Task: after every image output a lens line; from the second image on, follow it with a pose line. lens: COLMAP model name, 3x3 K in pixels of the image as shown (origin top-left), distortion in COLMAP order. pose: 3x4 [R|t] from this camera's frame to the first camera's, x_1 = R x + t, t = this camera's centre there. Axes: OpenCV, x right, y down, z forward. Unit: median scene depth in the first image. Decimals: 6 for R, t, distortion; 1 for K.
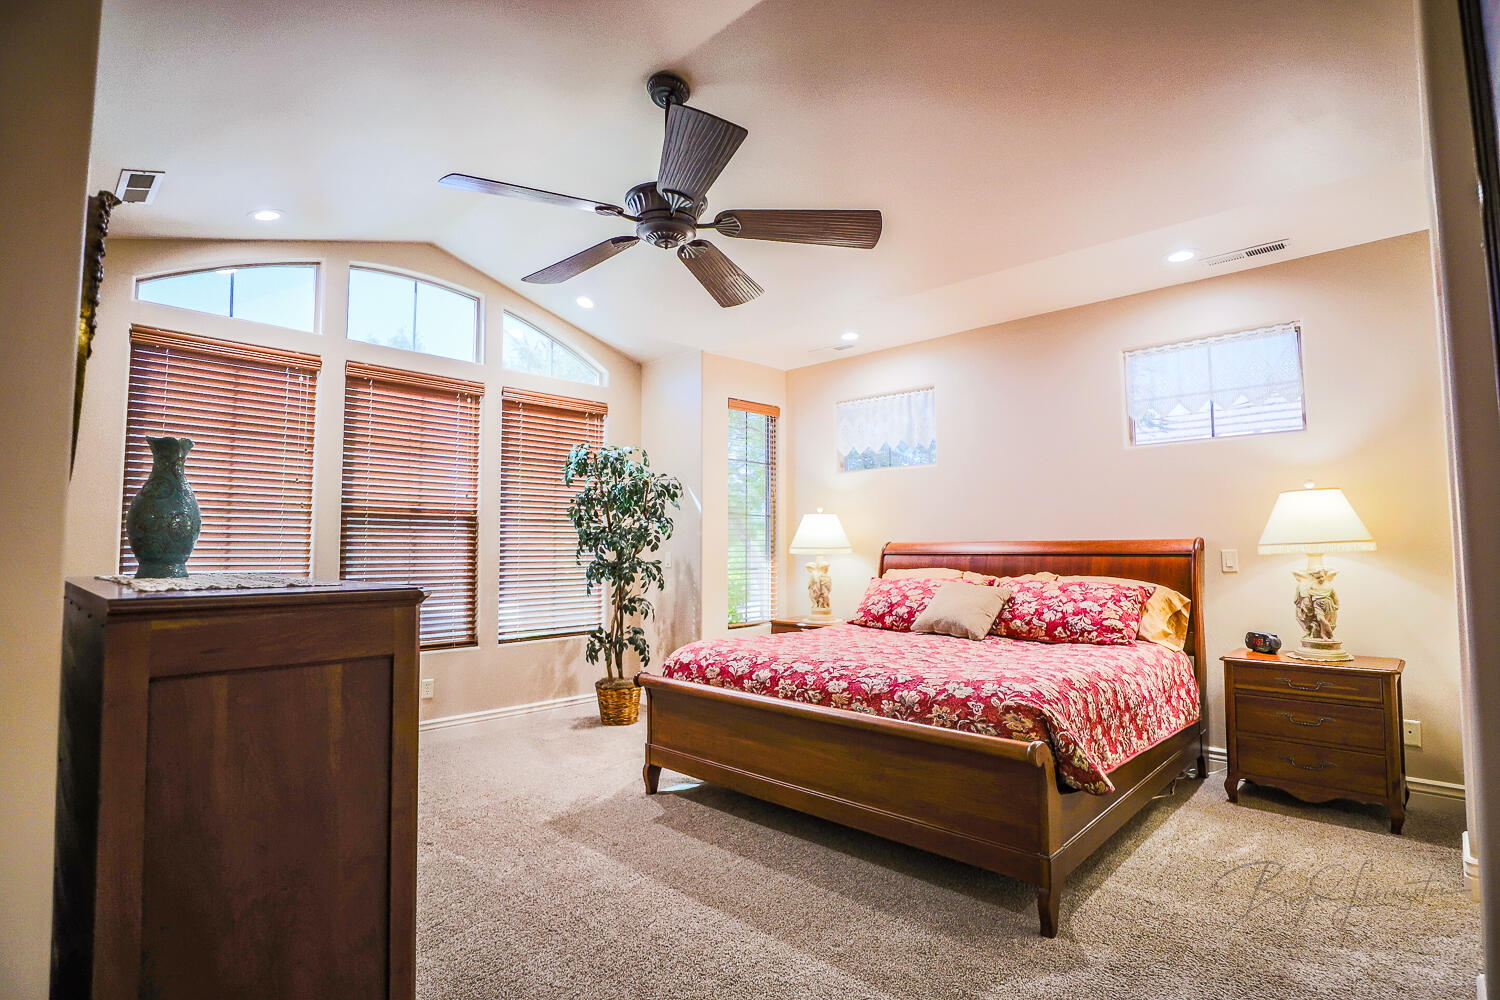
lens RADIAL K [[731.9, 0, 753.7], [0, 731.9, 503.4], [0, 0, 1]] dist [-0.046336, 0.013429]
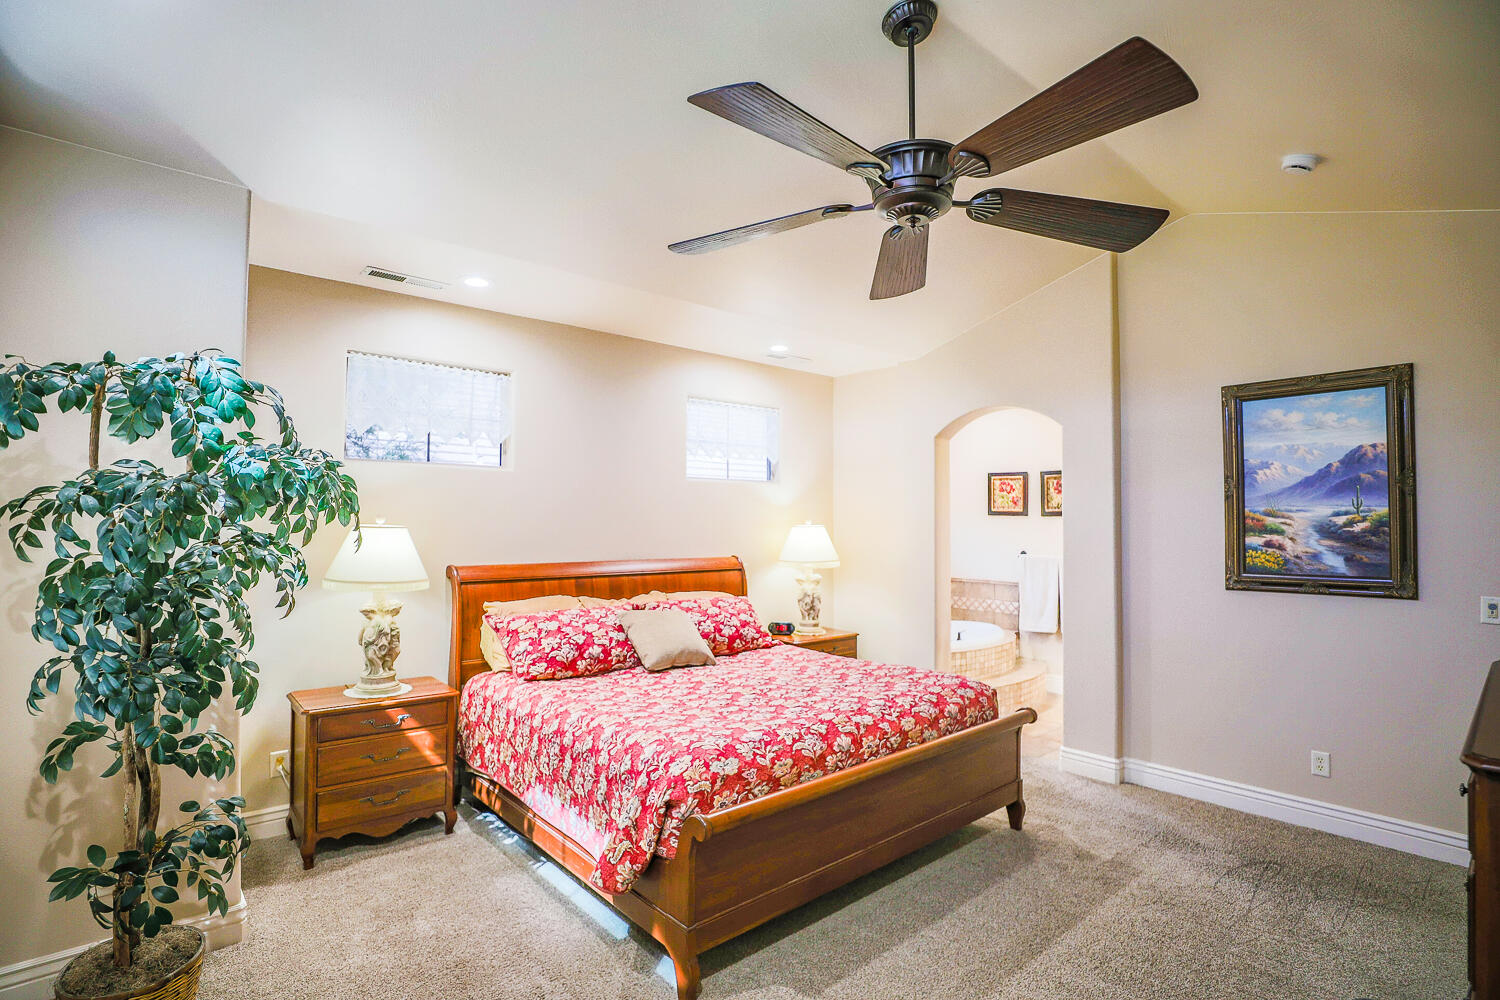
lens RADIAL K [[731.9, 0, 753.7], [0, 731.9, 503.4], [0, 0, 1]] dist [-0.046336, 0.013429]
pose [[0.093683, 0.028663, 0.995189, -0.725615], [-0.067841, 0.997446, -0.022341, -0.020428], [-0.993288, -0.065422, 0.095388, 0.864215]]
